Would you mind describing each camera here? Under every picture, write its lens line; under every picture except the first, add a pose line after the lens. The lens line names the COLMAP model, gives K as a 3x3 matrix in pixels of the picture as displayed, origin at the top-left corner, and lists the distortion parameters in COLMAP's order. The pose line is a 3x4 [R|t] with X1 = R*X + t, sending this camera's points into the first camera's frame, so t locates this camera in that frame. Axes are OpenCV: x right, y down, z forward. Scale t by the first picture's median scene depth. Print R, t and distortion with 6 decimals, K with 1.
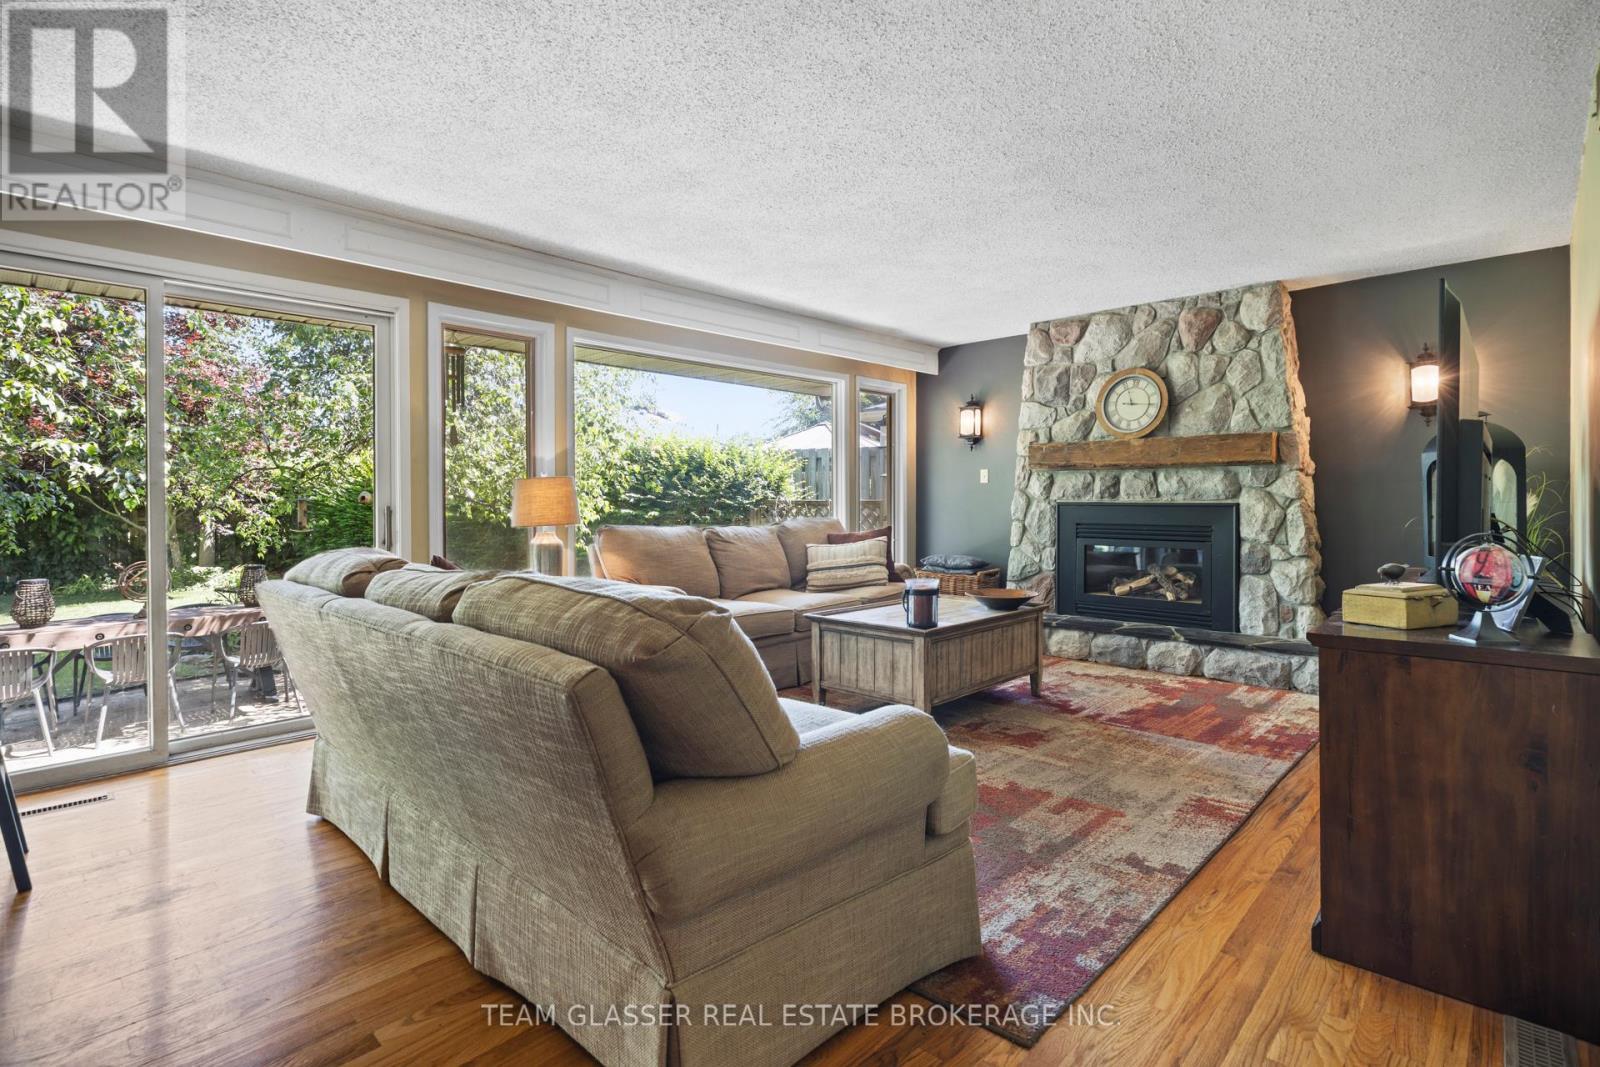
lens RADIAL K [[778.4, 0, 803.3], [0, 778.4, 504.5], [0, 0, 1]] dist [-0.005900, 0.000187]
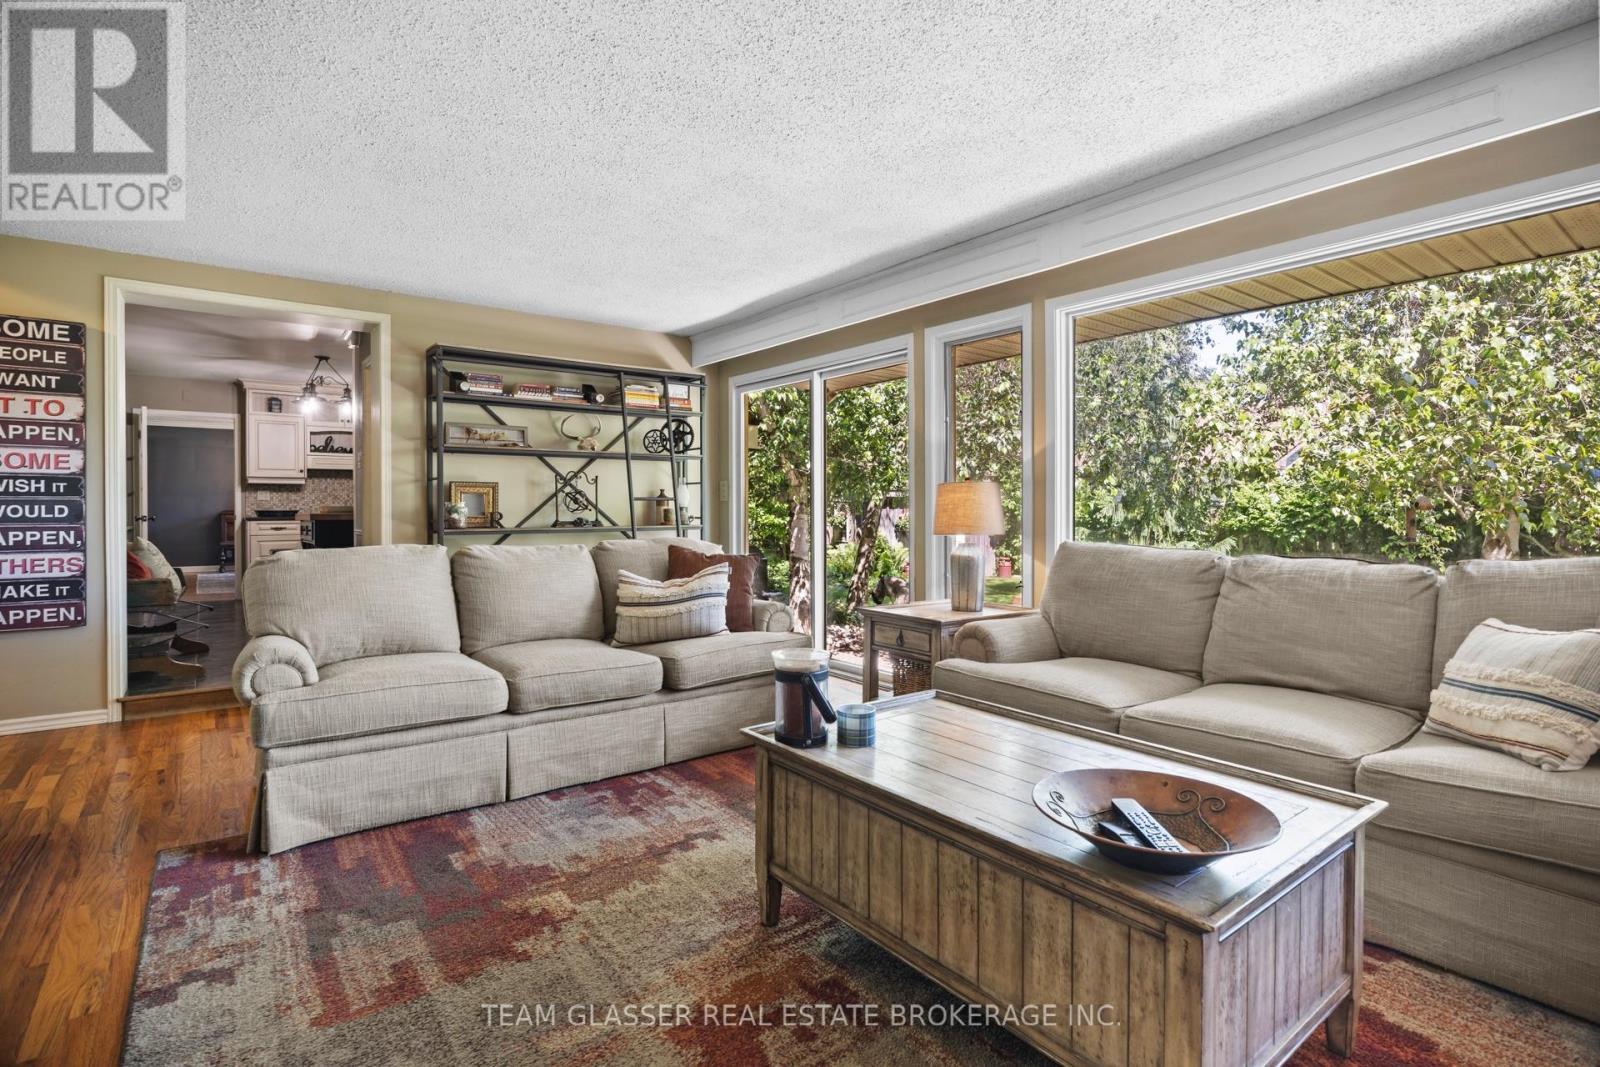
lens RADIAL K [[778.4, 0, 805.7], [0, 778.4, 519.7], [0, 0, 1]] dist [-0.005900, 0.000187]
pose [[-0.156064, 0.014239, -0.987644, 0.486452], [-0.002977, 0.999885, 0.014886, -0.003907], [0.987742, 0.005264, -0.156003, 0.756206]]
